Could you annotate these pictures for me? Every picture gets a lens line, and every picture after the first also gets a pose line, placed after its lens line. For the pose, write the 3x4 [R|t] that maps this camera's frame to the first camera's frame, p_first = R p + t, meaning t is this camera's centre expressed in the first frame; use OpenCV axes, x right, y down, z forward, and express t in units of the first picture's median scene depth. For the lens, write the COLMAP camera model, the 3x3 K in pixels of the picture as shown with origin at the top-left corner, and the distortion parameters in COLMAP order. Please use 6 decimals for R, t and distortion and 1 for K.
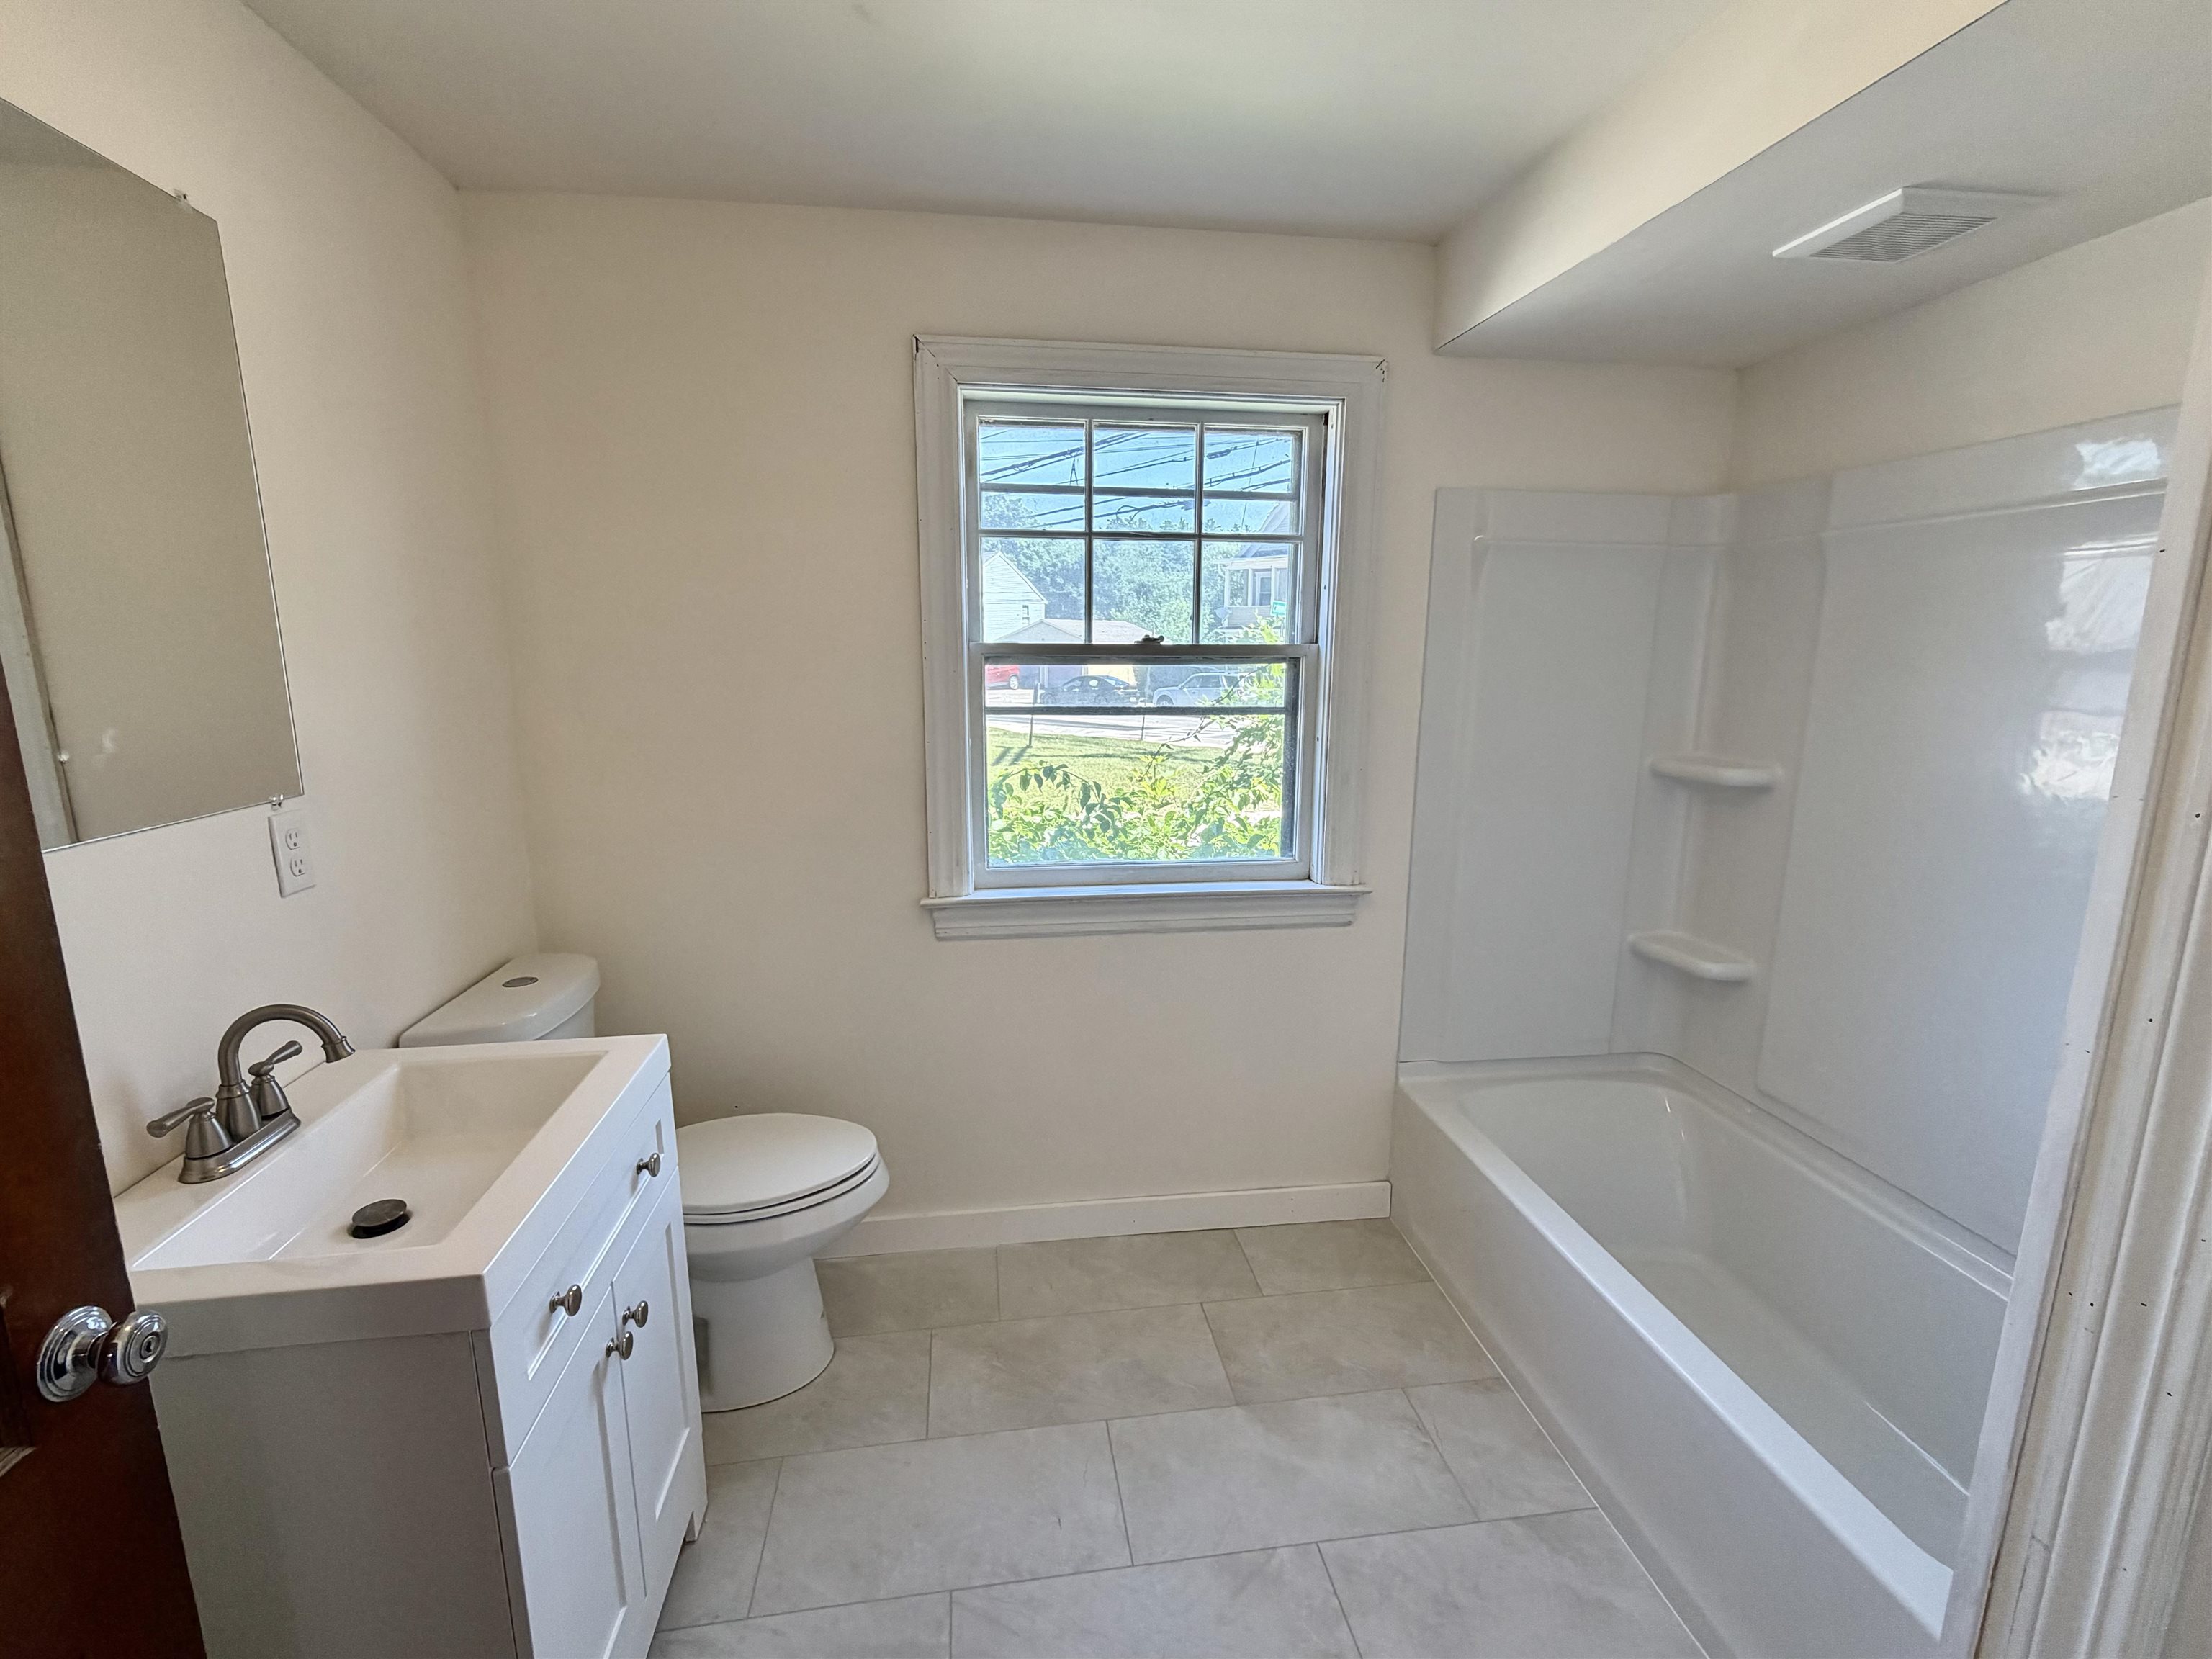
lens RADIAL K [[976.7, 0, 1106.0], [0, 976.7, 829.5], [0, 0, 1]] dist [-0.002230, -0.000524]
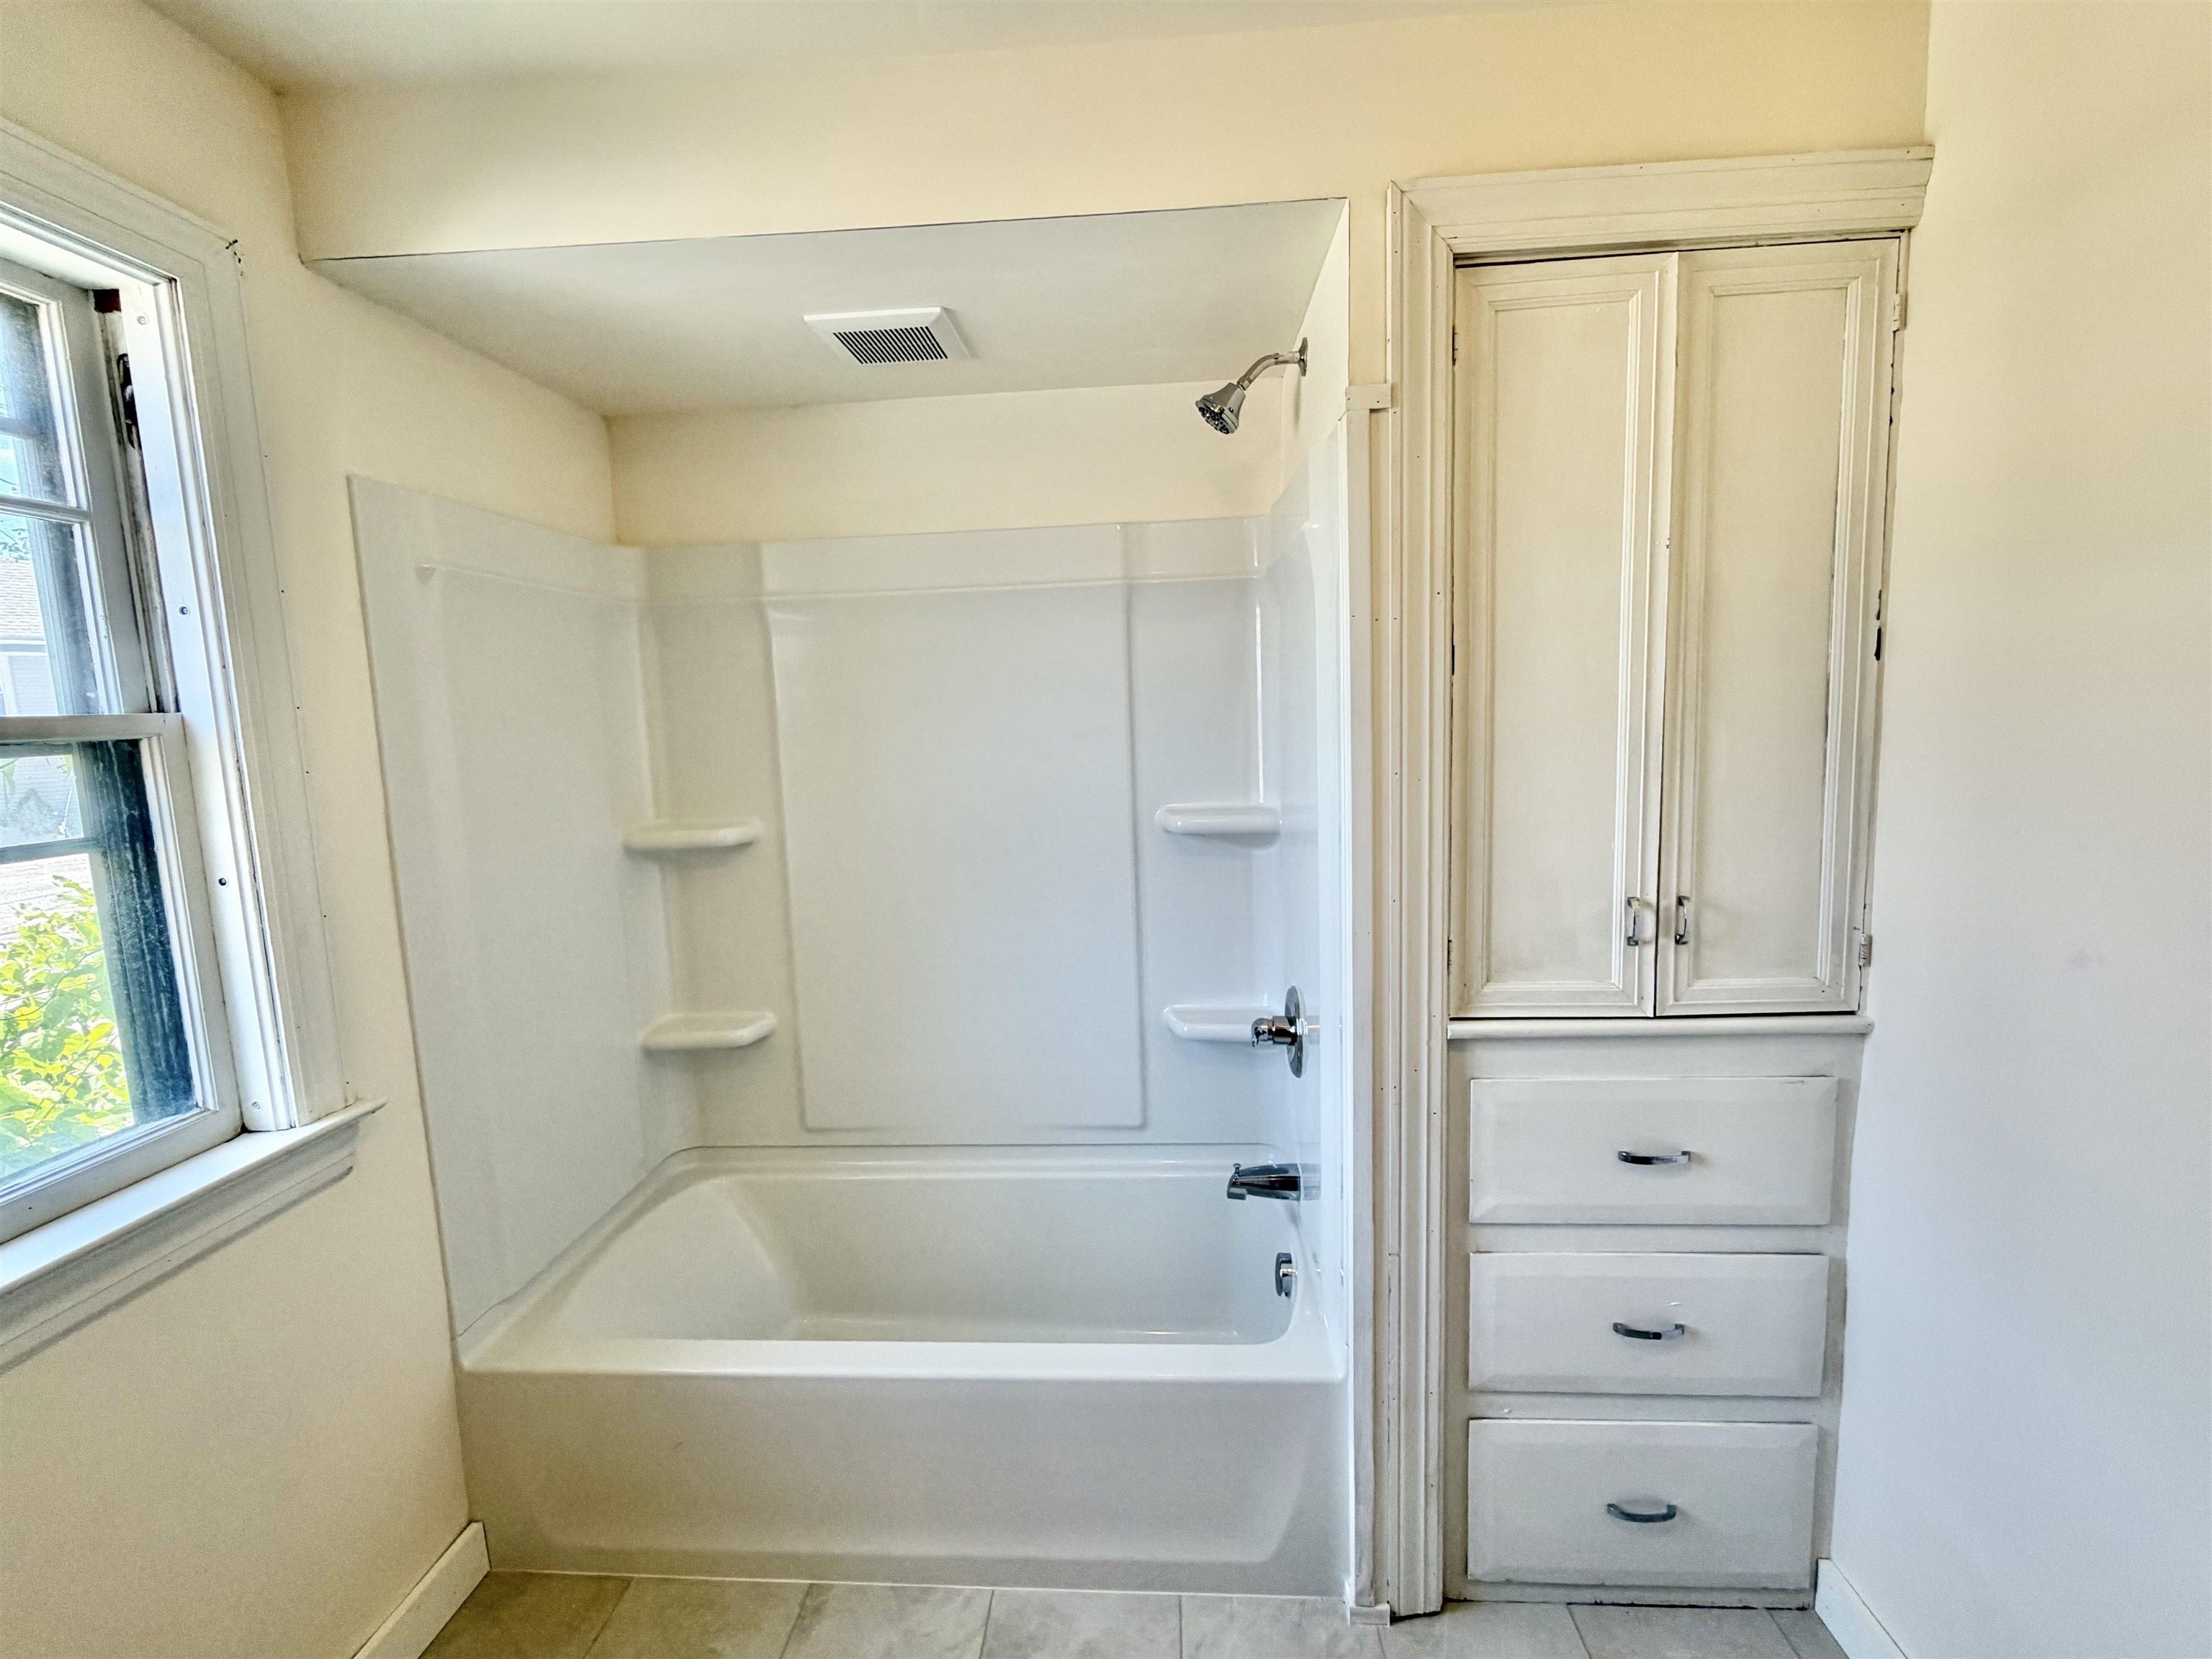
lens RADIAL K [[985.2, 0, 1107.1], [0, 985.2, 823.7], [0, 0, 1]] dist [0.000396, 0.000928]
pose [[0.197022, -0.130527, 0.971671, -0.224225], [0.214988, 0.972727, 0.087077, -0.065418], [-0.956537, 0.191741, 0.219711, 0.389355]]
